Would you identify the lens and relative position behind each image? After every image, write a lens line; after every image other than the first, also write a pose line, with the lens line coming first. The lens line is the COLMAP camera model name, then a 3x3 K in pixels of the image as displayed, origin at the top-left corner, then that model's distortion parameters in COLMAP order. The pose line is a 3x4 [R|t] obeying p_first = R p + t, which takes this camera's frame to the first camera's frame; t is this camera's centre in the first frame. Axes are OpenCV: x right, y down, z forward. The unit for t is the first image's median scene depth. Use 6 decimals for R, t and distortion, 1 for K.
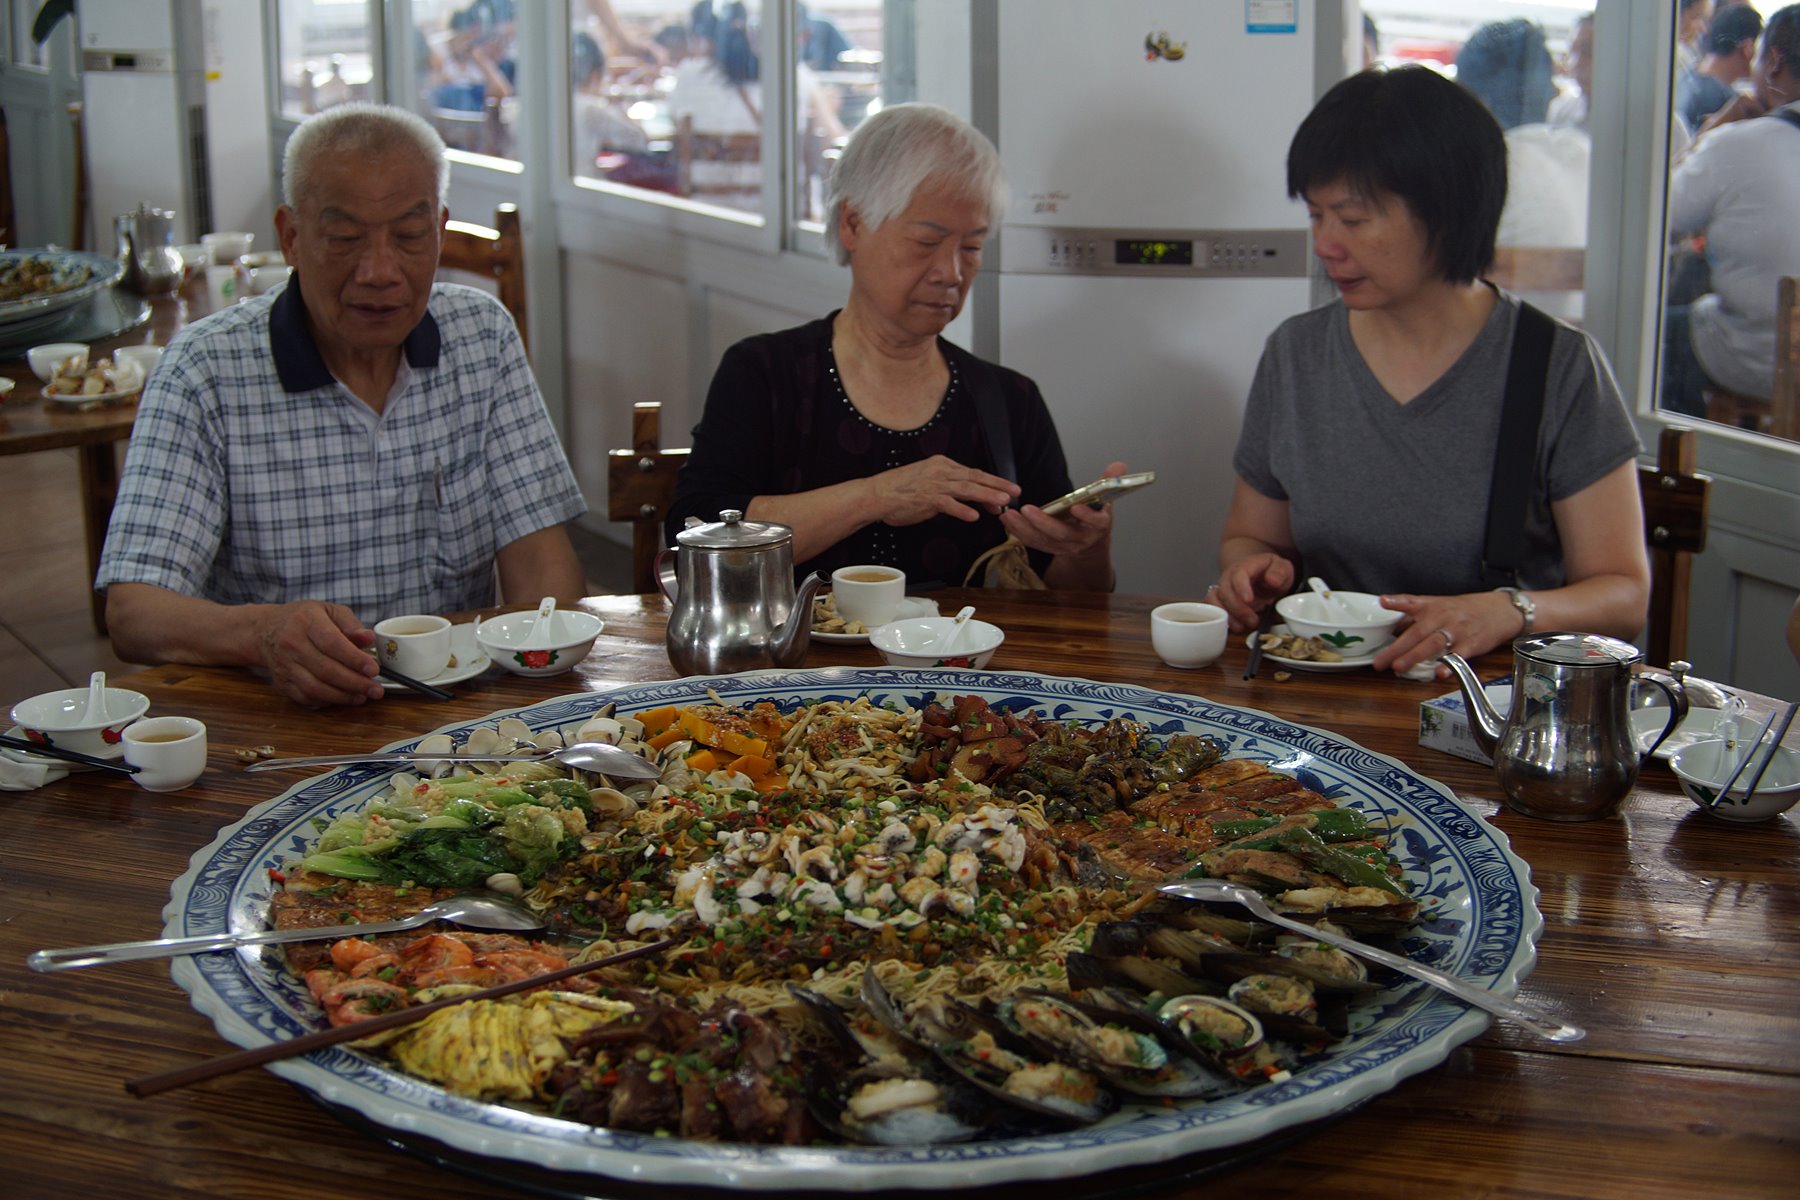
lens RADIAL K [[2724.1, 0, 900.0], [0, 2724.1, 642.8], [0, 0, 1]] dist [-0.275380, -0.024384]
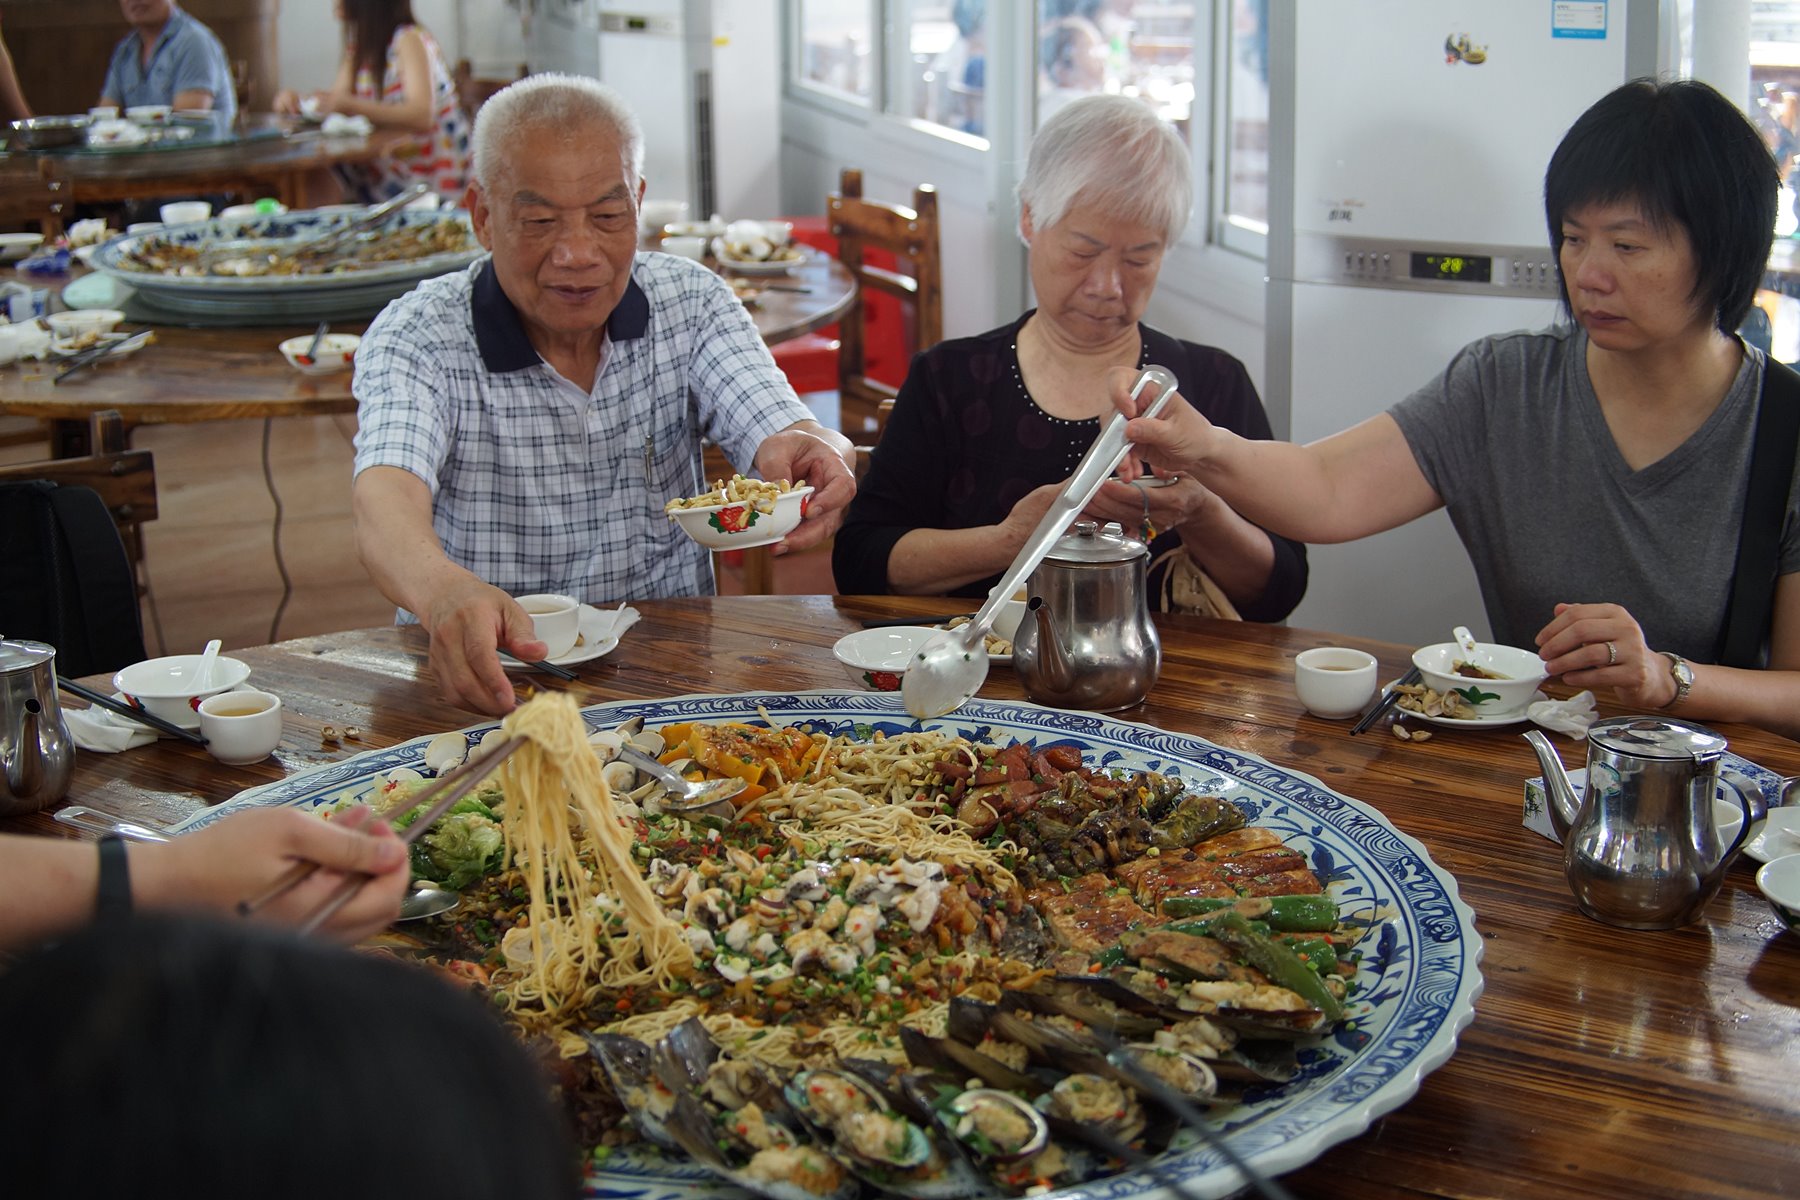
lens RADIAL K [[2737.0, 0, 900.1], [0, 2737.0, 637.4], [0, 0, 1]] dist [-0.253788, 0.024126]
pose [[0.970199, 0.071287, -0.231585, 0.214971], [-0.069746, 0.997454, 0.014847, -0.026797], [0.232054, 0.001748, 0.972701, 0.069081]]
